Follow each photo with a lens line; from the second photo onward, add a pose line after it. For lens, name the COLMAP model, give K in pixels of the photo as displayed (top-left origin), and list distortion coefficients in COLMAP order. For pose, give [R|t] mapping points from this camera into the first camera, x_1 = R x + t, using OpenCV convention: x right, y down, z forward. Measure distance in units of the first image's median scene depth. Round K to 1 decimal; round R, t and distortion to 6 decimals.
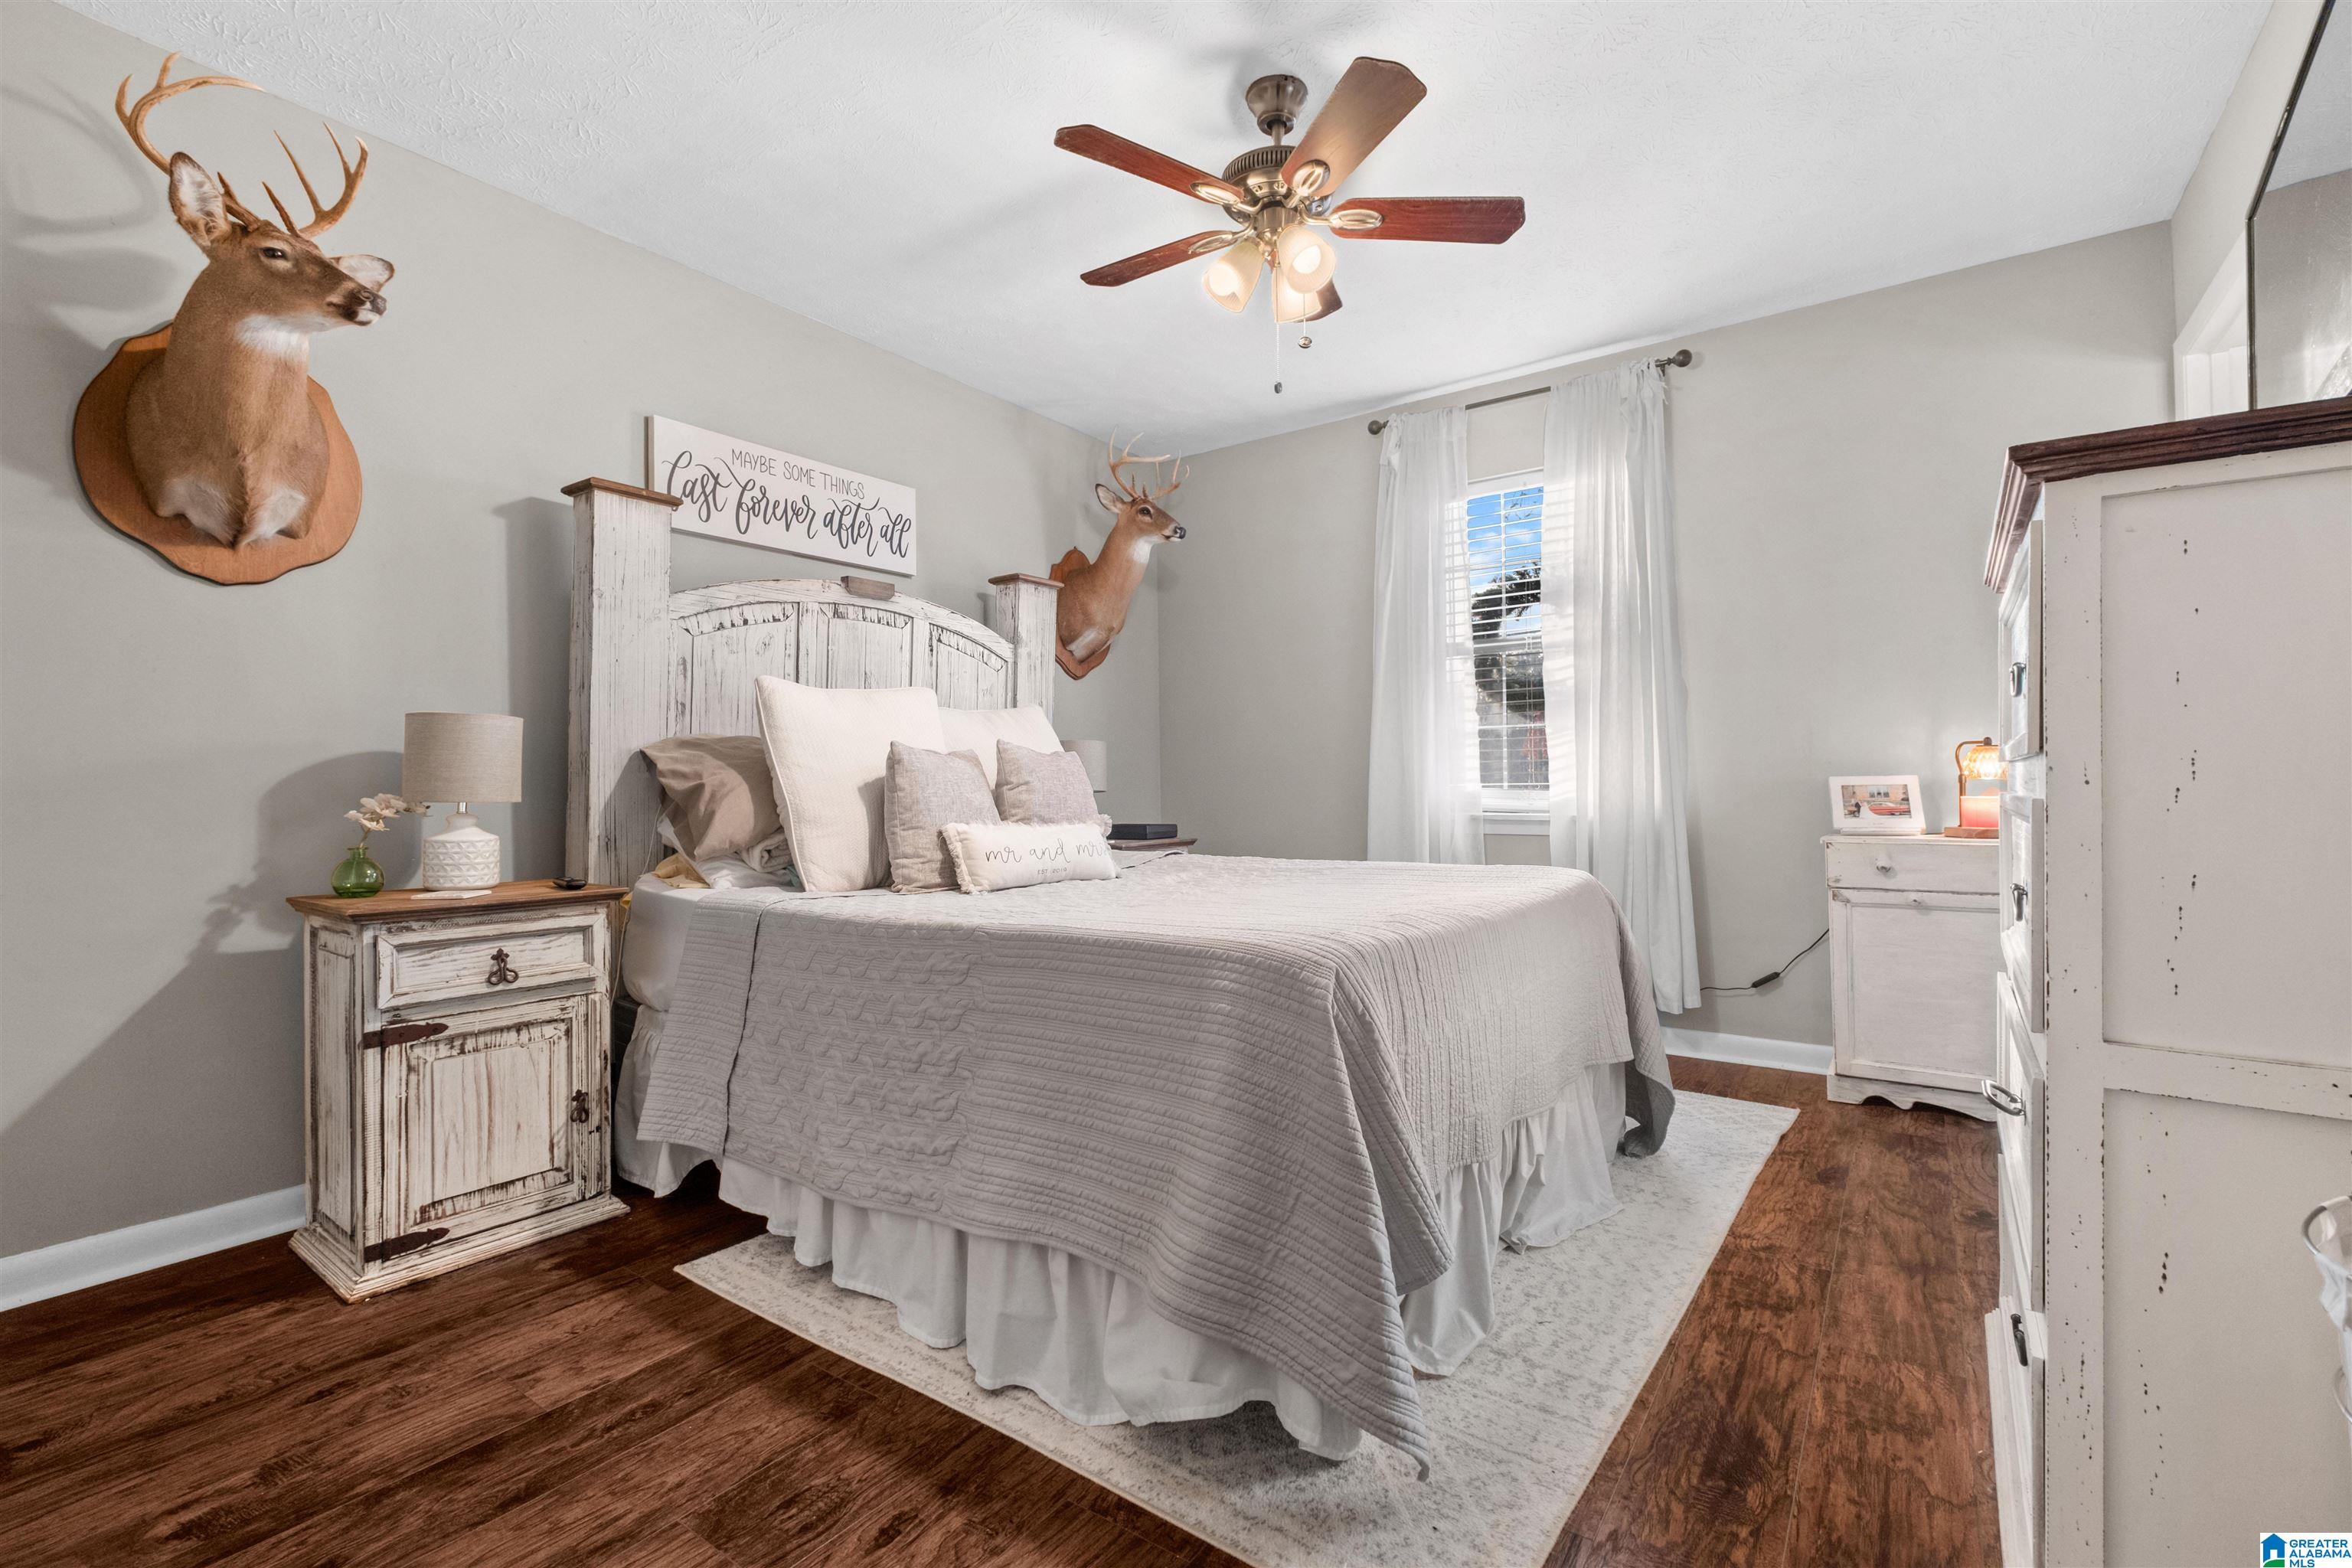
lens RADIAL K [[1036.6, 0, 1176.0], [0, 1036.6, 784.0], [0, 0, 1]] dist [0.001589, -0.002928]
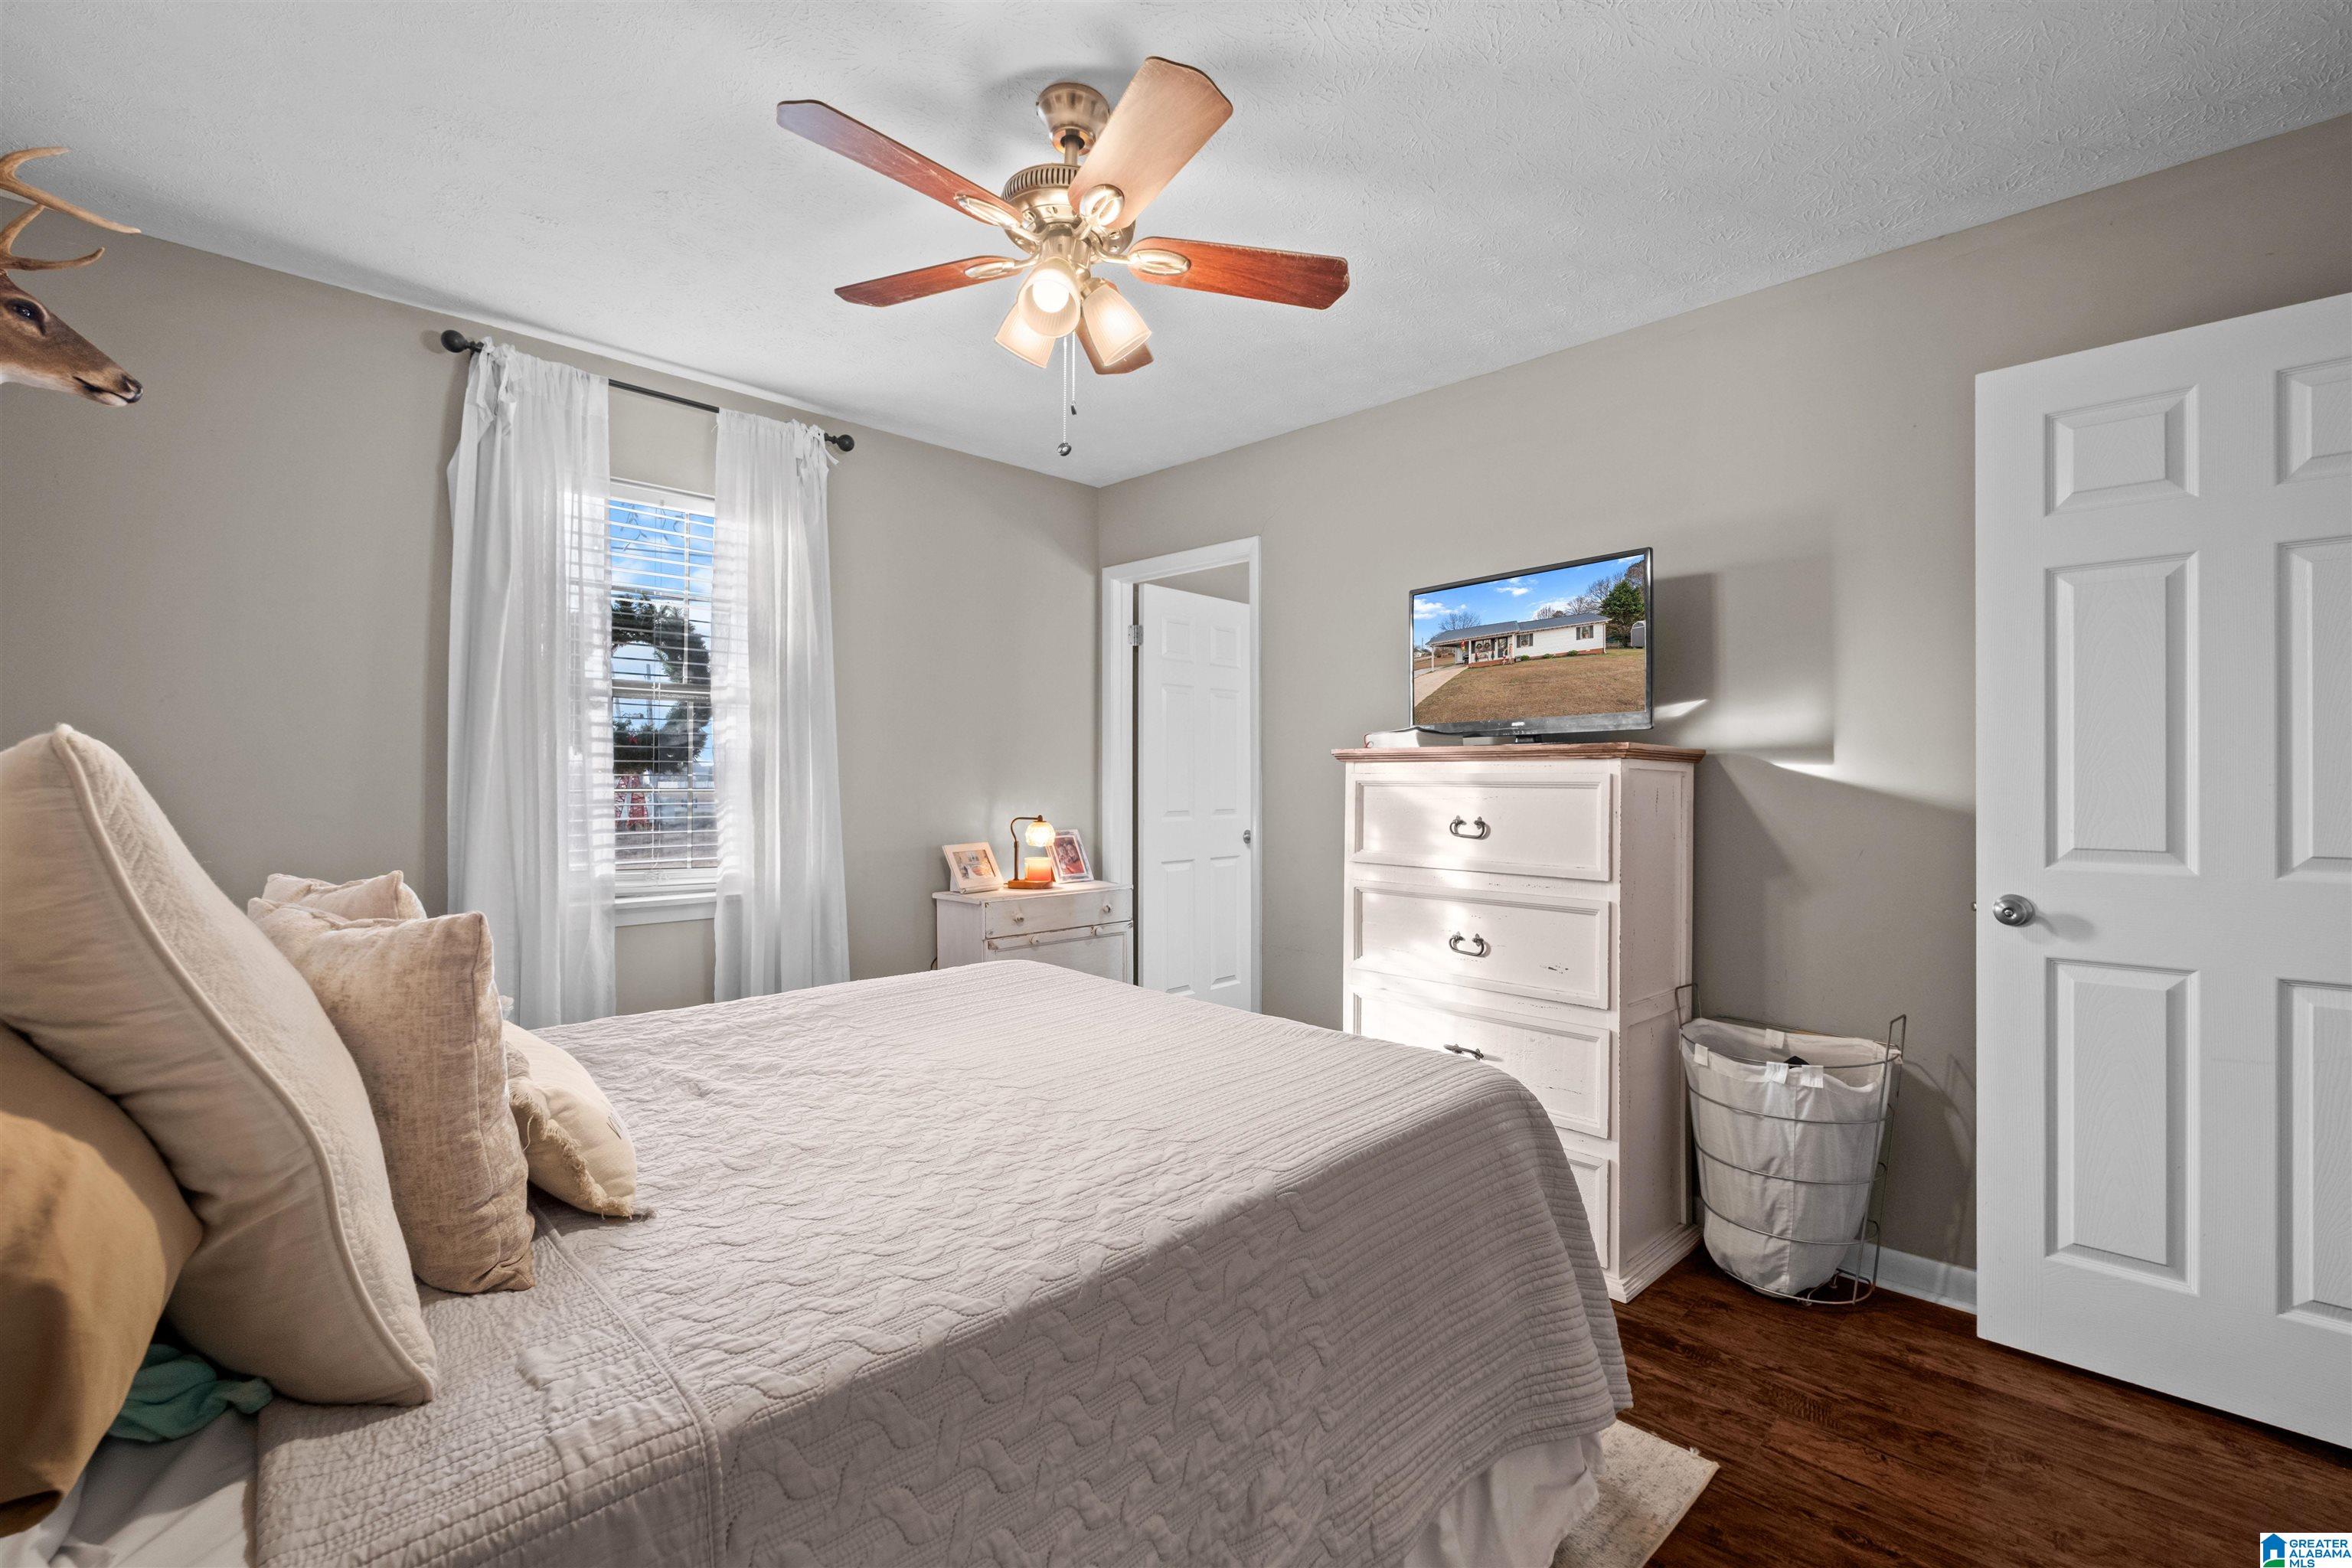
lens RADIAL K [[1036.6, 0, 1176.0], [0, 1036.6, 784.0], [0, 0, 1]] dist [0.001589, -0.002928]
pose [[0.163202, 0.008715, 0.986554, -0.480498], [-0.010907, 0.999916, -0.007028, -0.068483], [-0.986532, -0.009613, 0.163283, 0.514593]]
